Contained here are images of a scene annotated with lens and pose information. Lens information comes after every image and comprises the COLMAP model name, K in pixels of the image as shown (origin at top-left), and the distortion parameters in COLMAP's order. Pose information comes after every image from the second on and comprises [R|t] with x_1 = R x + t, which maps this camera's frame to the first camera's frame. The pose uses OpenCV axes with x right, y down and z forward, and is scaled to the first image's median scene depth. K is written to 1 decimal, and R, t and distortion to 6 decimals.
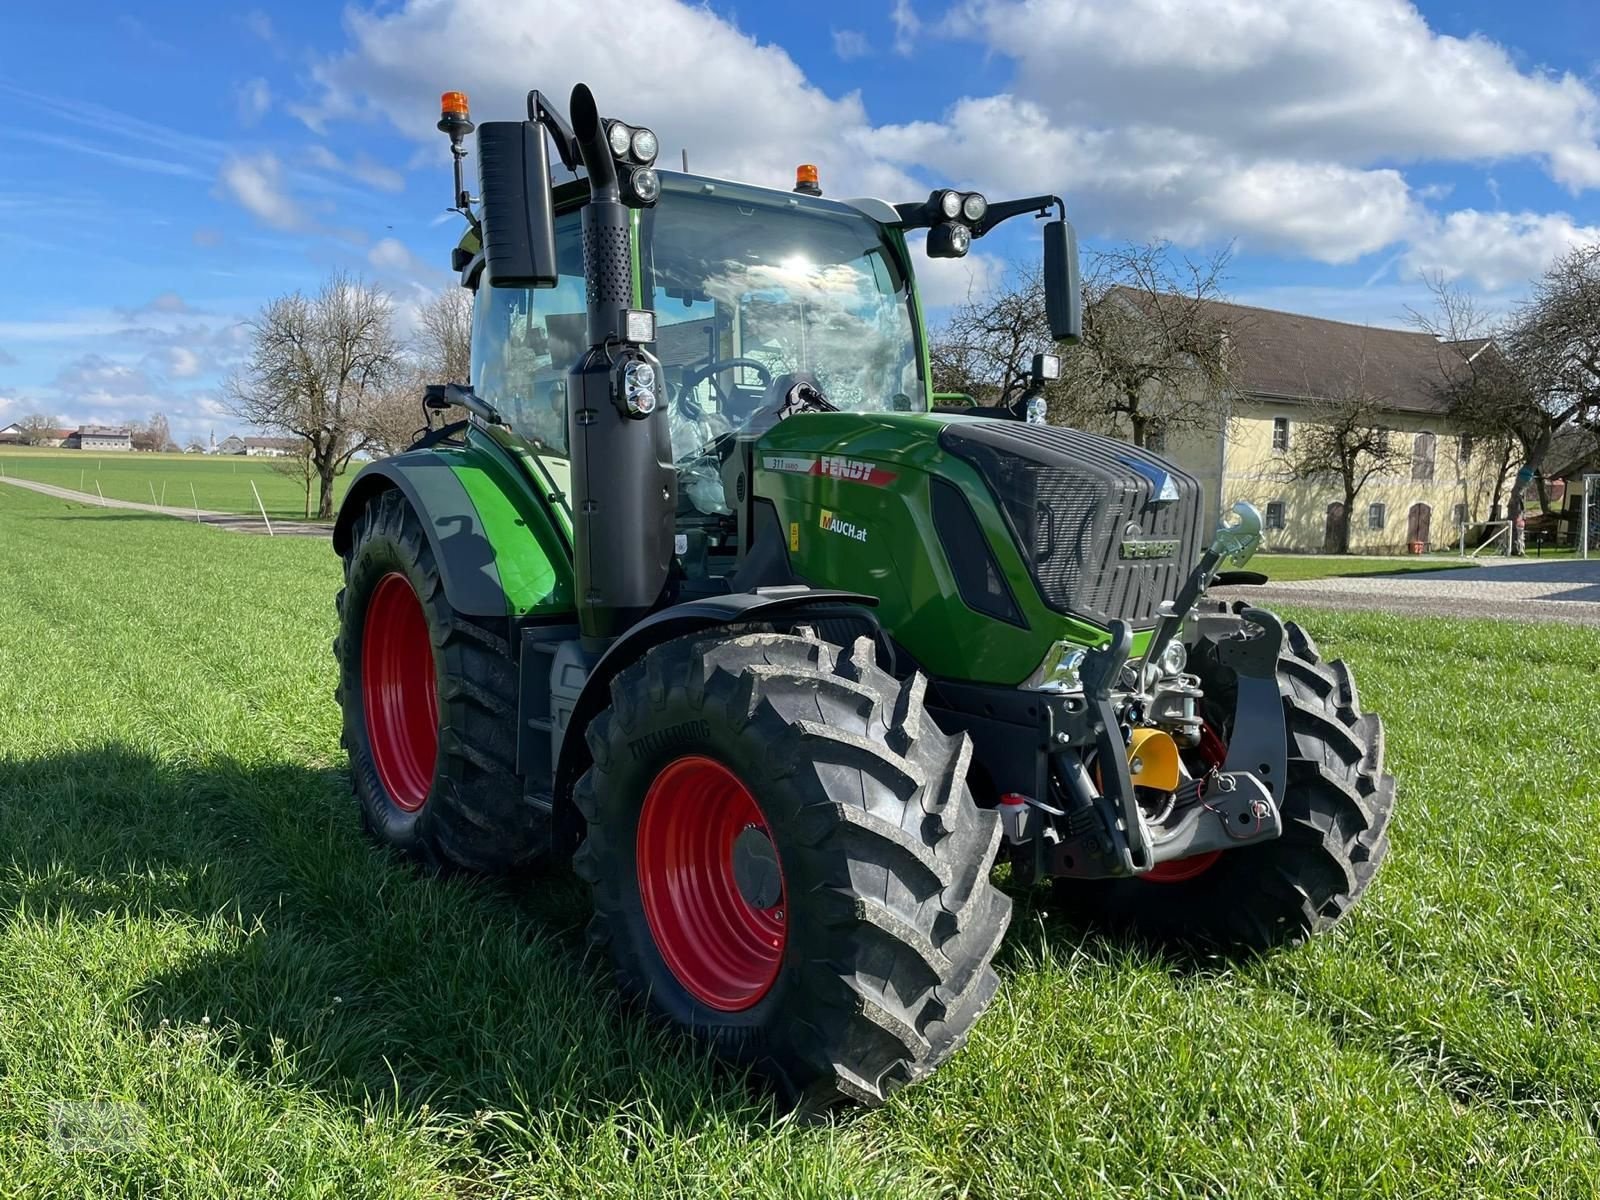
lens RADIAL K [[1206.4, 0, 803.2], [0, 1206.4, 590.9], [0, 0, 1]] dist [0.069411, -0.088560]
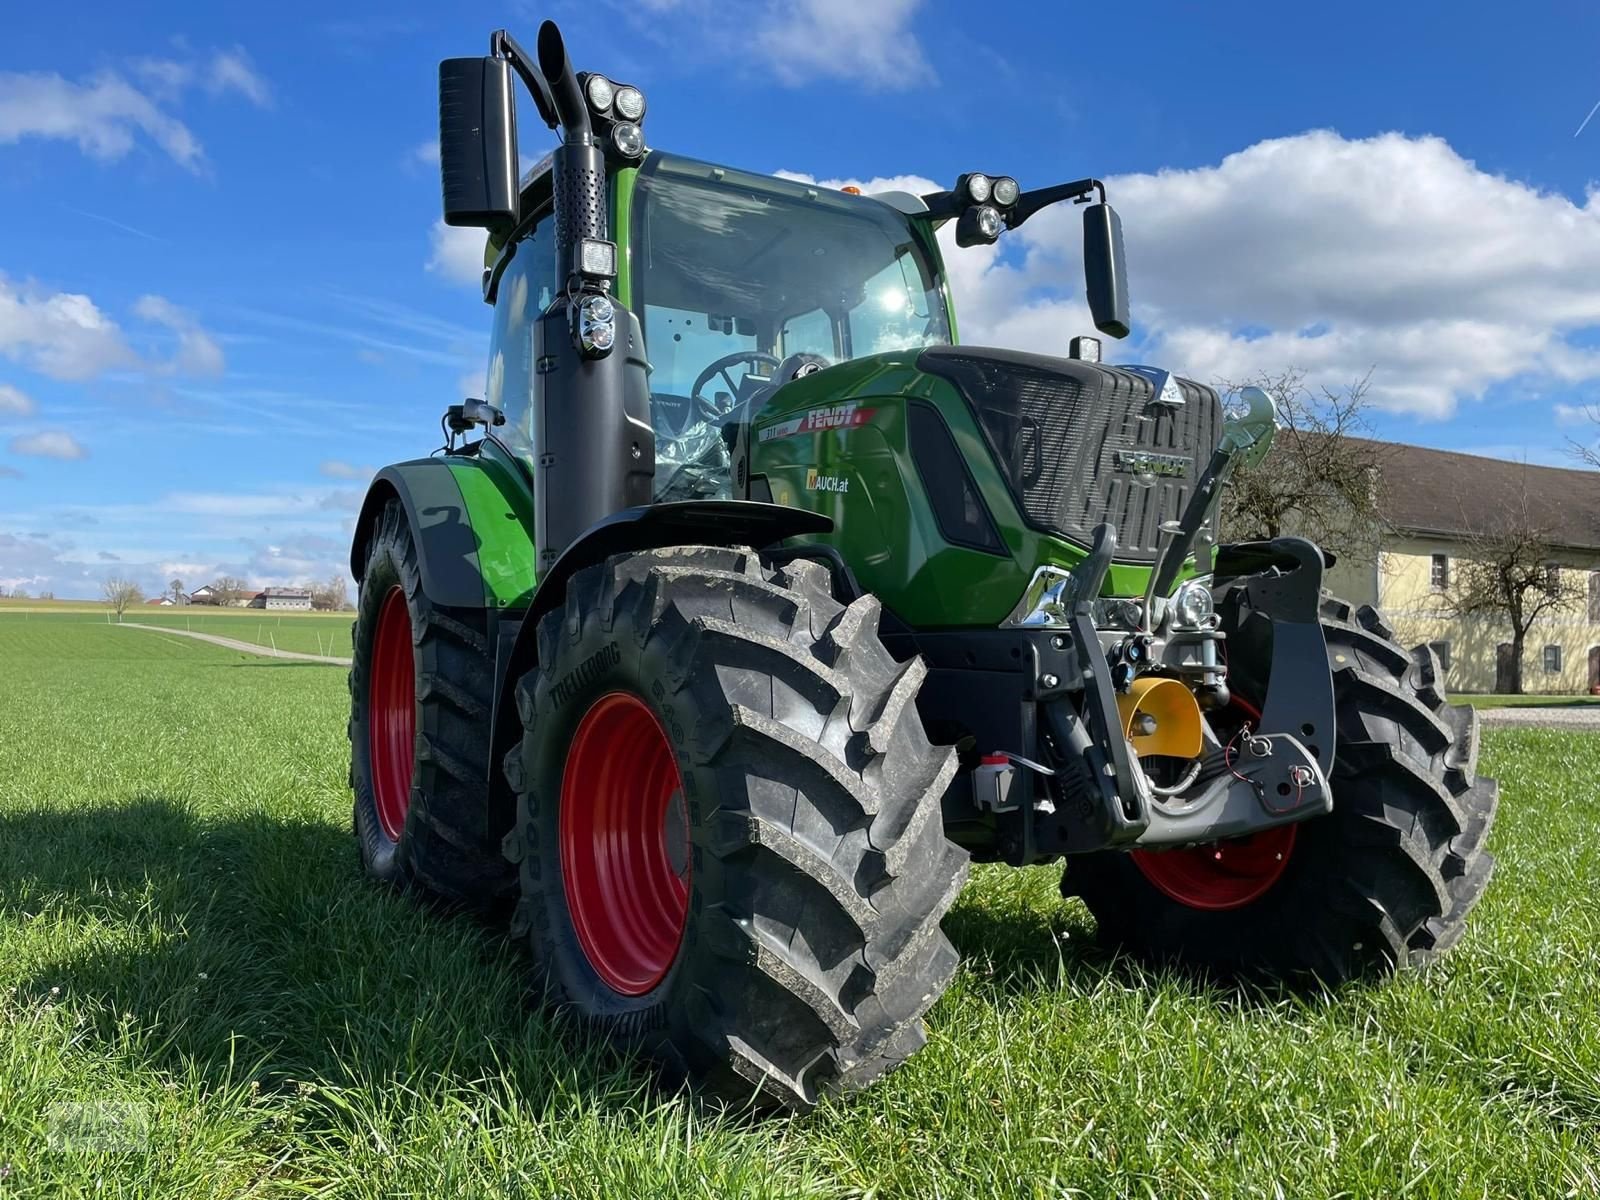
lens RADIAL K [[1206.4, 0, 826.1], [0, 1206.4, 595.3], [0, 0, 1]] dist [0.069411, -0.088560]
pose [[0.994896, -0.006223, -0.100710, 0.122665], [-0.006434, 0.992153, -0.124867, 0.142585], [0.100697, 0.124878, 0.987049, 0.127074]]
